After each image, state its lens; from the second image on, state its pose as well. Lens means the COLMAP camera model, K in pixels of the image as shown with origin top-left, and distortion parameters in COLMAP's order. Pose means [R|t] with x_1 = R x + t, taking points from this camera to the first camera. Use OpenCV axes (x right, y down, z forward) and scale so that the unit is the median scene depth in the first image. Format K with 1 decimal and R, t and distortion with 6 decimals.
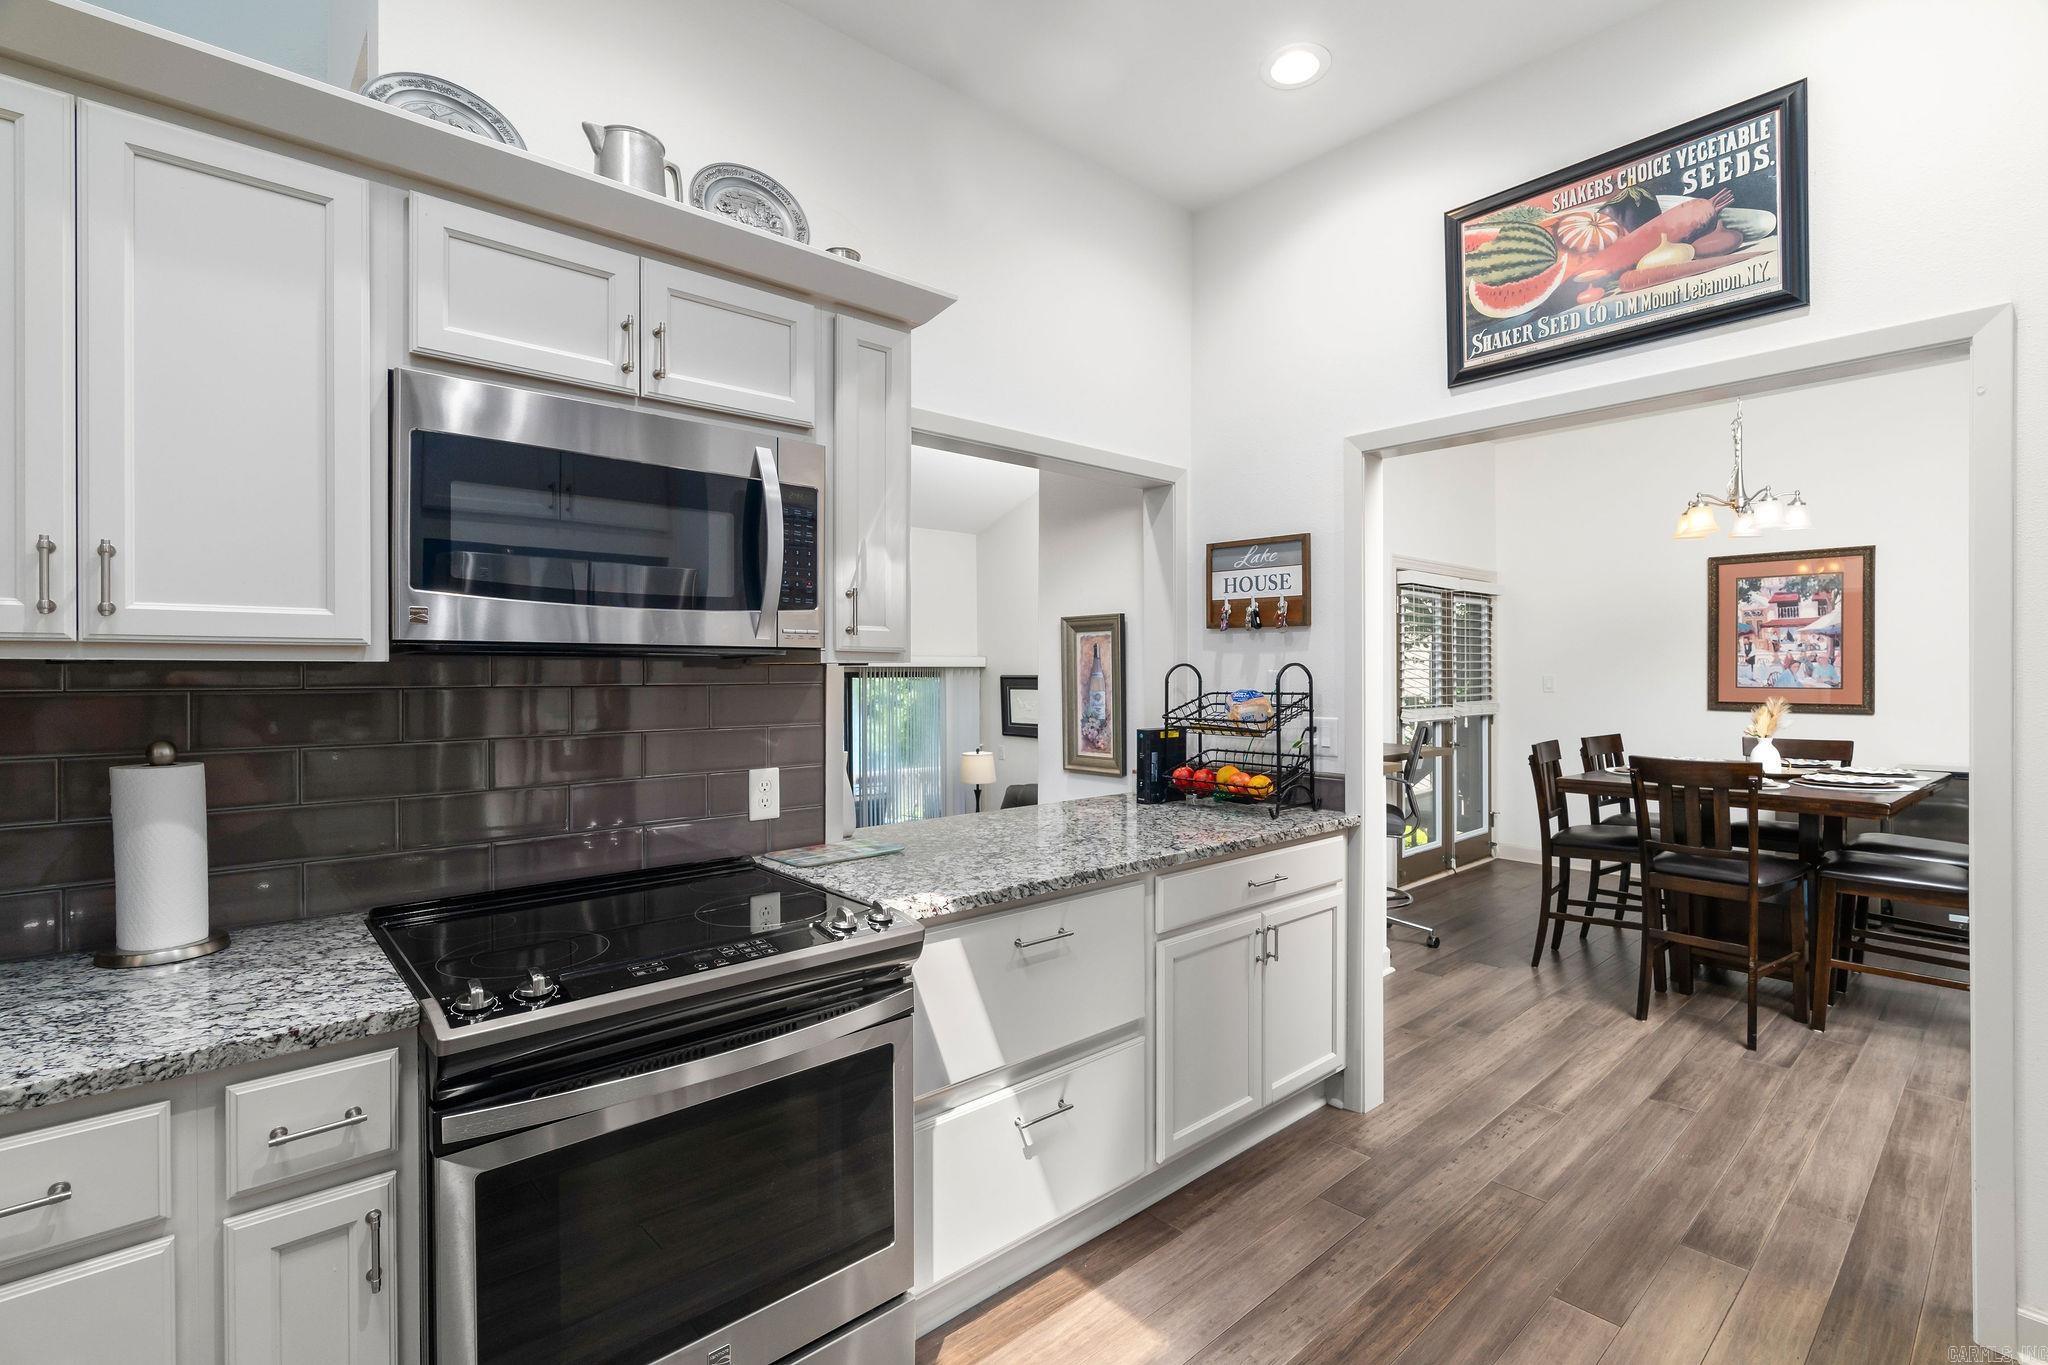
lens RADIAL K [[930.6, 0, 1016.6], [0, 930.6, 674.6], [0, 0, 1]] dist [-0.001324, -0.000443]
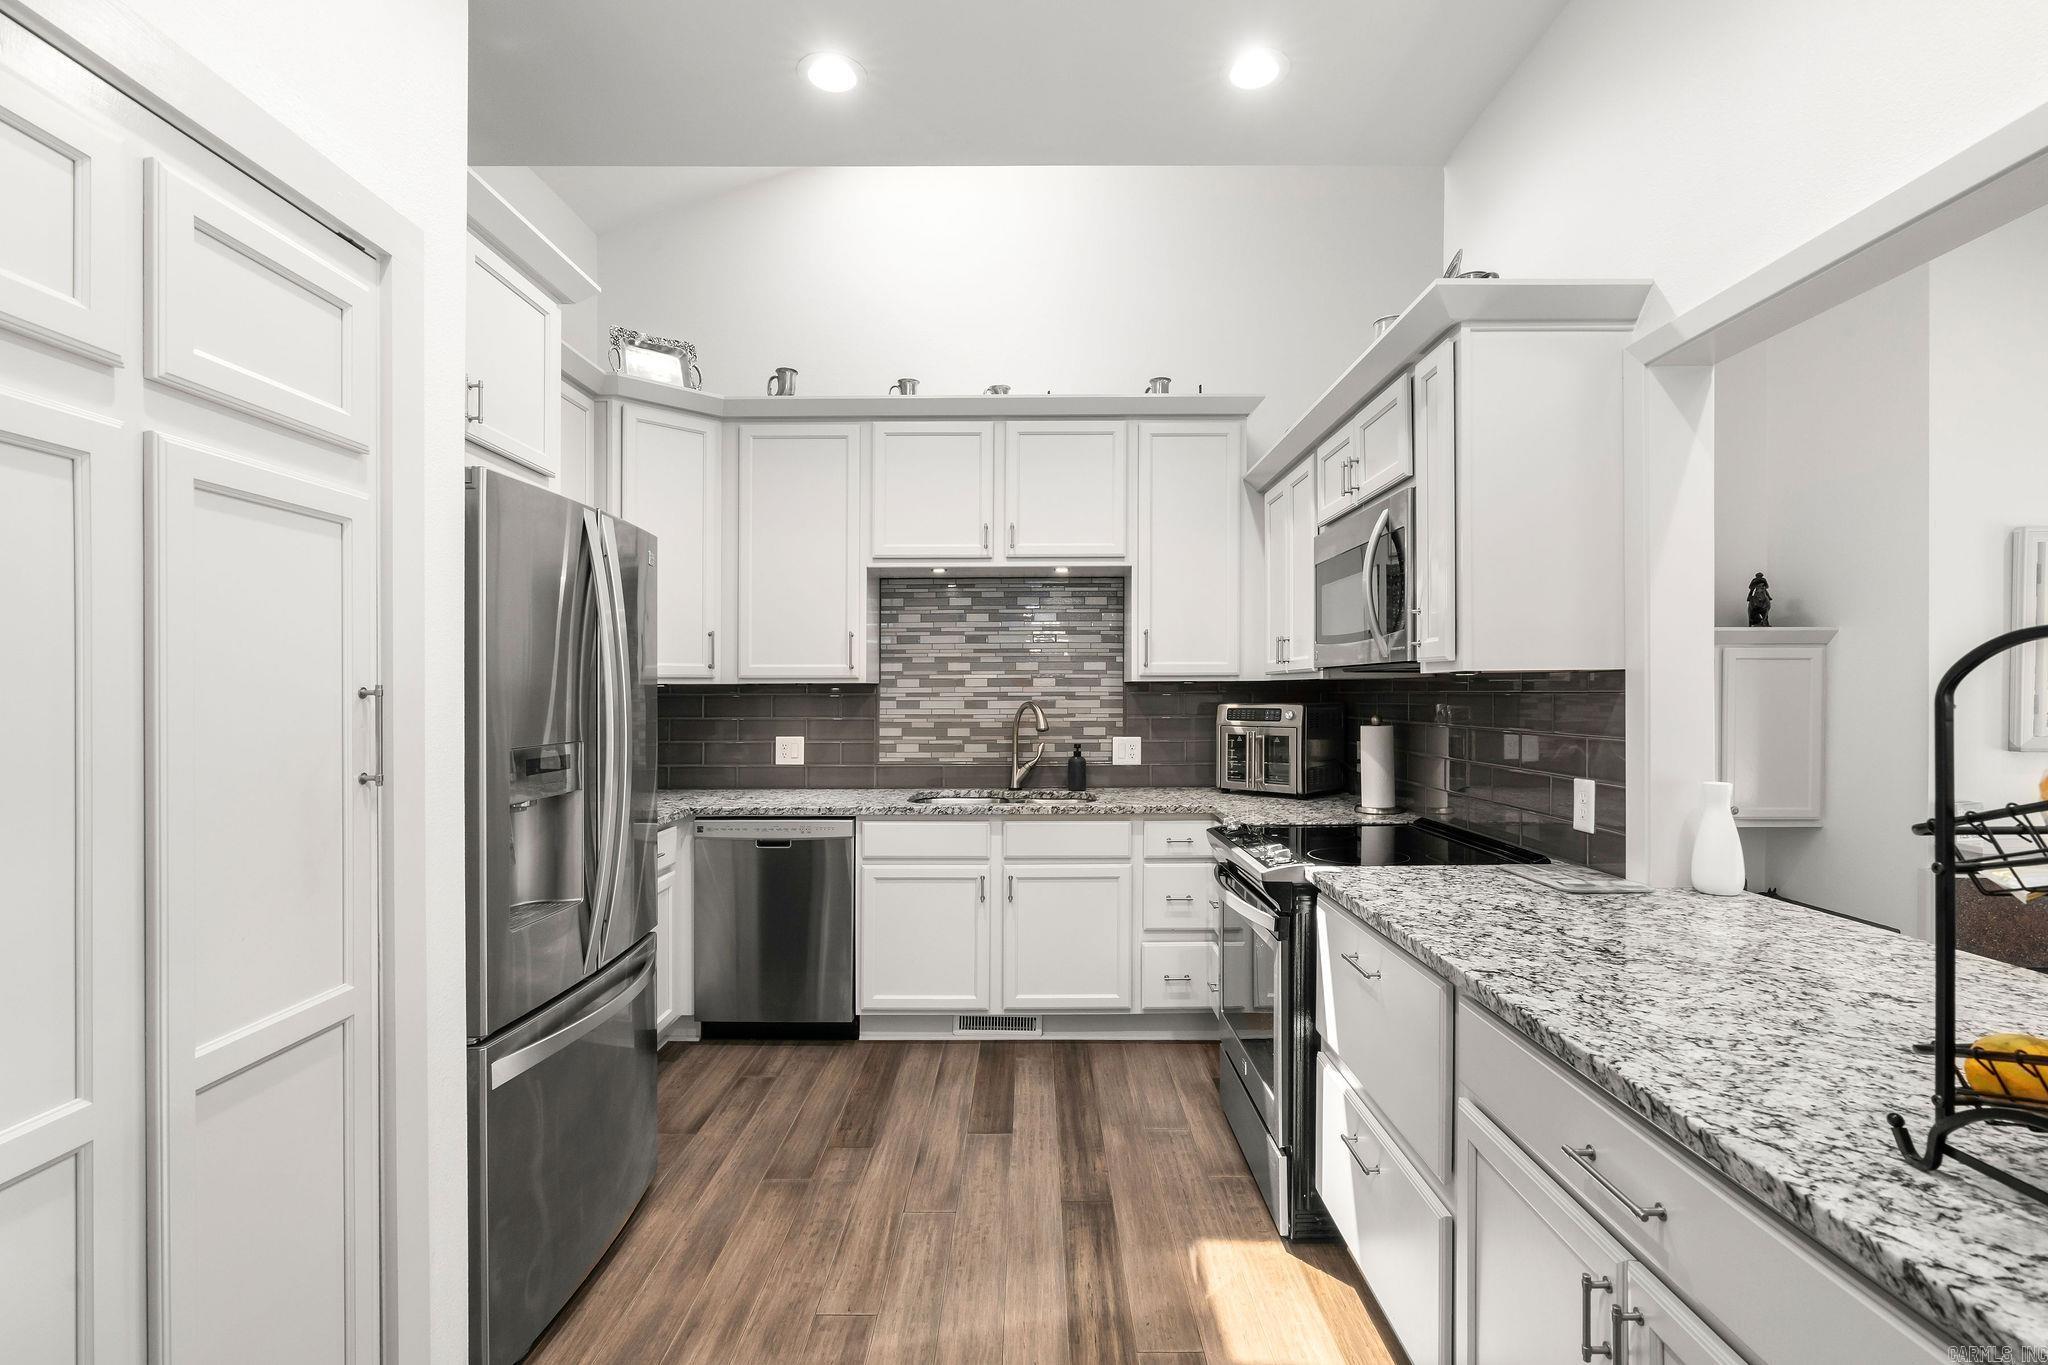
lens RADIAL K [[945.4, 0, 1024.0], [0, 945.4, 682.5], [0, 0, 1]] dist [-0.002616, -0.000645]
pose [[-0.670774, -0.001158, -0.741661, 1.629553], [0.004351, 0.999975, -0.005496, 0.004572], [0.741649, -0.006913, -0.670752, 2.344706]]
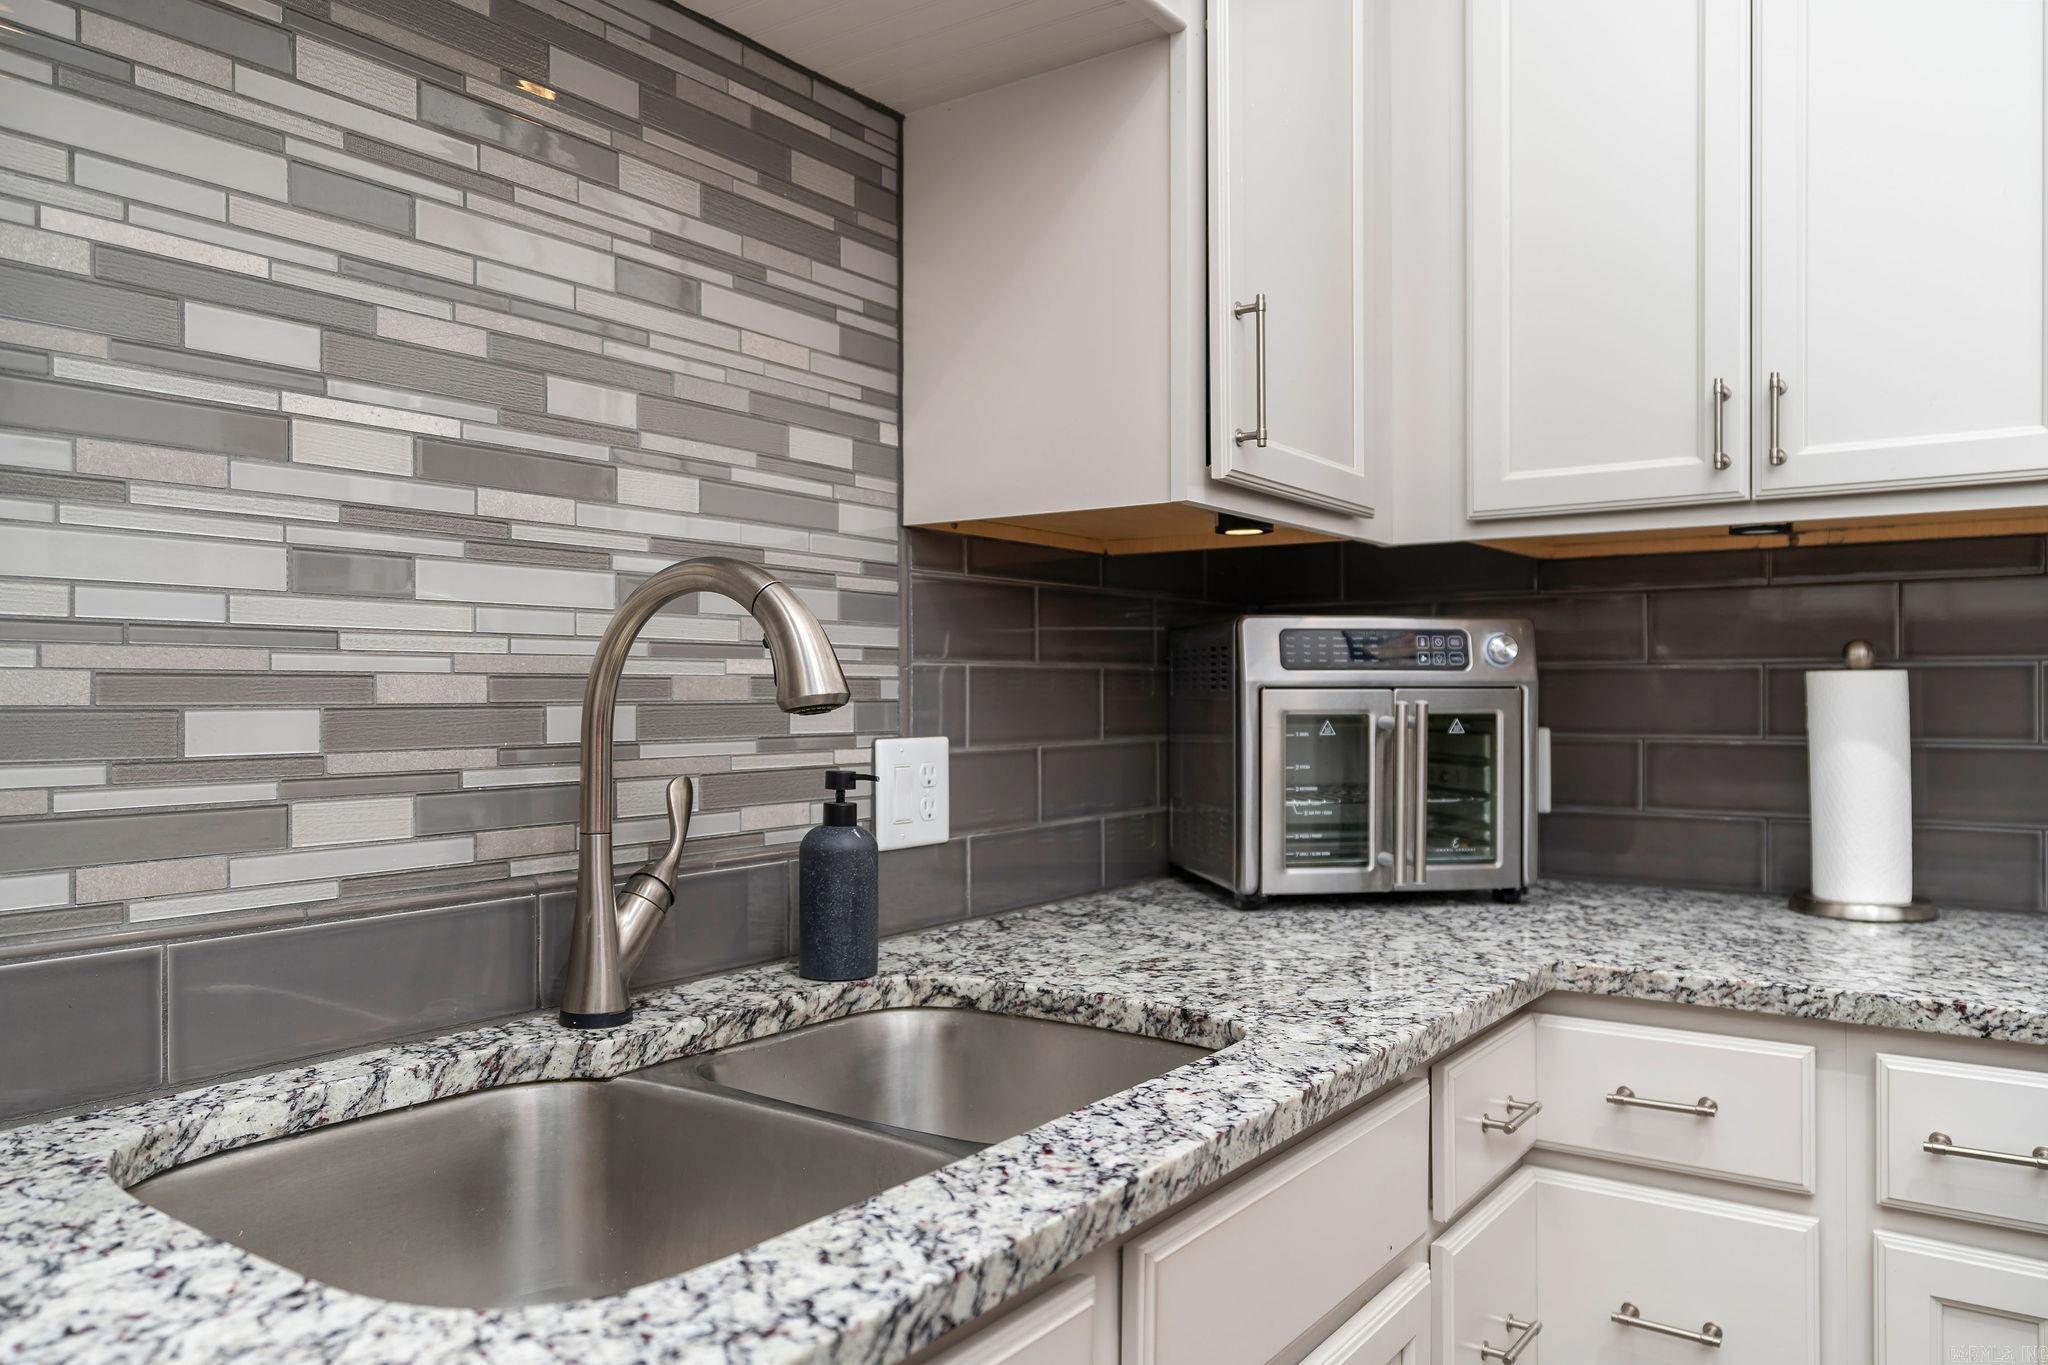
lens RADIAL K [[1492.7, 0, 1024.0], [0, 1492.7, 682.5], [0, 0, 1]] dist [0.025756, 0.000490]
pose [[0.228258, -0.005733, -0.973584, 0.184554], [-0.000960, 0.999981, -0.006113, 0.144665], [0.973600, 0.002330, 0.228248, 0.038746]]
